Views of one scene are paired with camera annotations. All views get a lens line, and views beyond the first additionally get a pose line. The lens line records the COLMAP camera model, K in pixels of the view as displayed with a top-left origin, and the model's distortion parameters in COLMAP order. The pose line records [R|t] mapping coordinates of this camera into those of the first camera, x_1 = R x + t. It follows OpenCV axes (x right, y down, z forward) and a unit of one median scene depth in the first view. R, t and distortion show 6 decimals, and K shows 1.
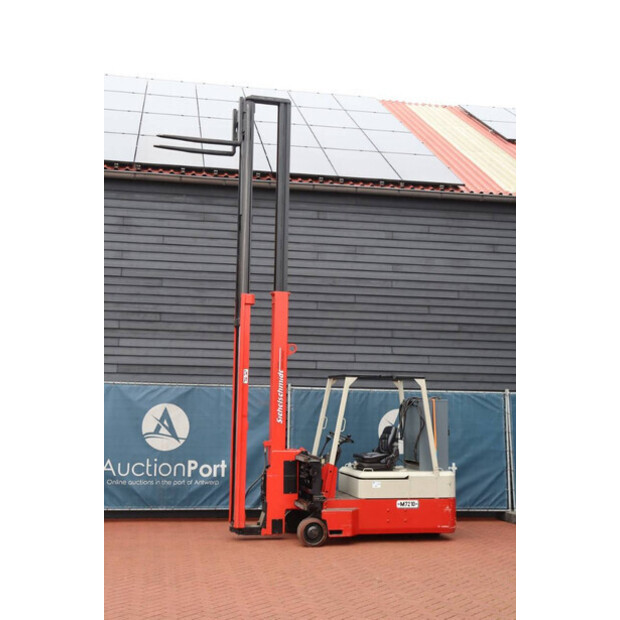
lens RADIAL K [[861.0, 0, 308.3], [0, 861.0, 304.7], [0, 0, 1]] dist [0.074200, 0.000000]
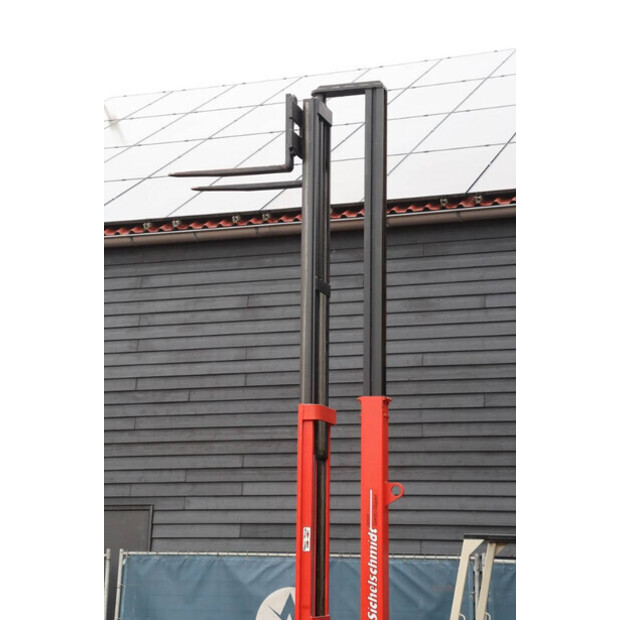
lens RADIAL K [[1473.4, 0, 308.9], [0, 1473.4, 309.4], [0, 0, 1]] dist [0.473051, 0.000000]
pose [[0.848729, -0.097629, -0.519738, 0.430887], [0.057498, 0.994021, -0.092825, 0.016448], [0.525693, 0.048899, 0.849268, 0.080556]]
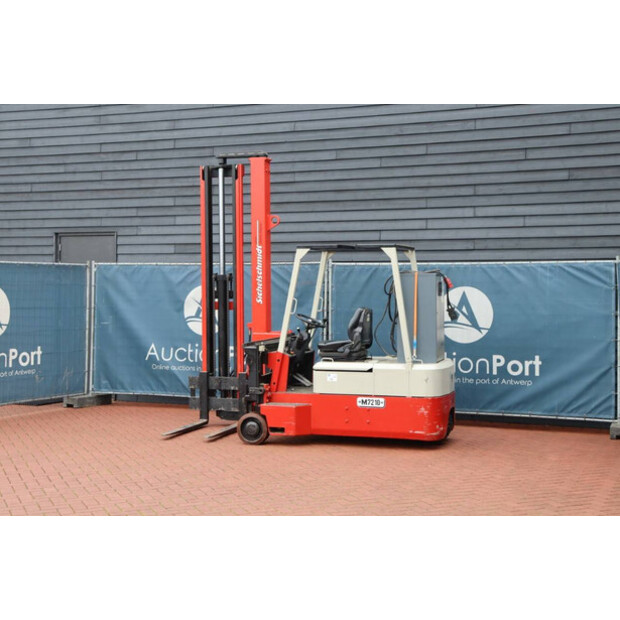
lens RADIAL K [[970.6, 0, 308.4], [0, 970.6, 305.6], [0, 0, 1]] dist [0.142109, 0.000000]
pose [[0.842797, -0.006951, -0.538187, 0.488173], [0.077103, 0.991163, 0.107942, 0.033406], [0.532681, -0.132469, 0.835885, 0.193311]]
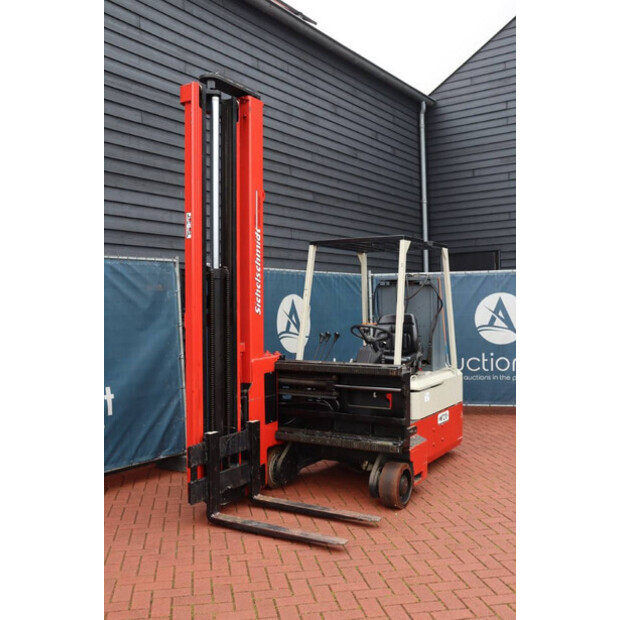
lens RADIAL K [[647.6, 0, 309.5], [0, 647.6, 311.4], [0, 0, 1]] dist [-0.021748, 0.000000]
pose [[0.702857, -0.034319, 0.710503, -0.308293], [-0.056490, 0.992988, 0.103846, 0.079973], [-0.709085, -0.113125, 0.695990, 0.622803]]
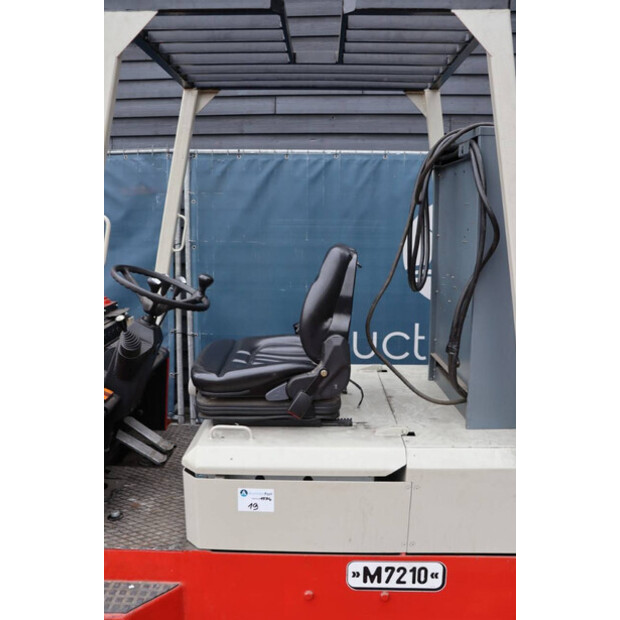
lens RADIAL K [[561.5, 0, 307.1], [0, 561.5, 304.0], [0, 0, 1]] dist [-0.081943, 0.000000]
pose [[0.964753, 0.027199, -0.261748, 0.113125], [0.042049, 0.965932, 0.255356, 0.104801], [0.259776, -0.257361, 0.930742, 0.766387]]
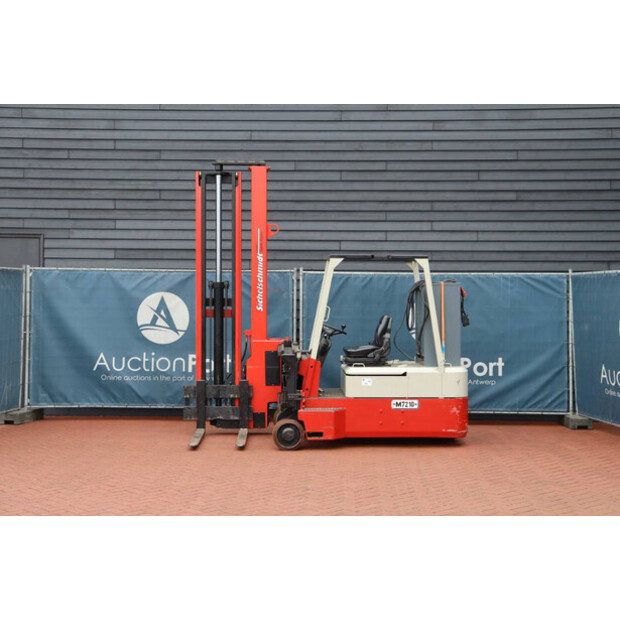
lens RADIAL K [[970.6, 0, 316.1], [0, 970.6, 306.3], [0, 0, 1]] dist [0.142109, 0.000000]
pose [[0.978269, -0.009406, -0.207125, 0.201281], [0.035478, 0.991831, 0.122525, 0.011440], [0.204280, -0.127211, 0.970612, 0.051829]]
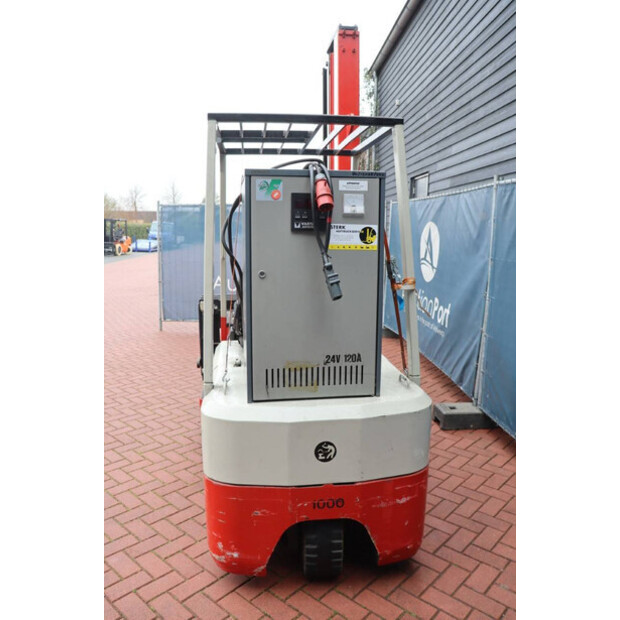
lens RADIAL K [[499.5, 0, 305.4], [0, 499.5, 312.6], [0, 0, 1]] dist [-0.144500, 0.093926]
pose [[-0.139784, 0.142102, -0.979932, 0.296051], [0.107967, 0.985935, 0.127572, 0.127398], [0.984278, -0.087968, -0.153161, 0.958549]]
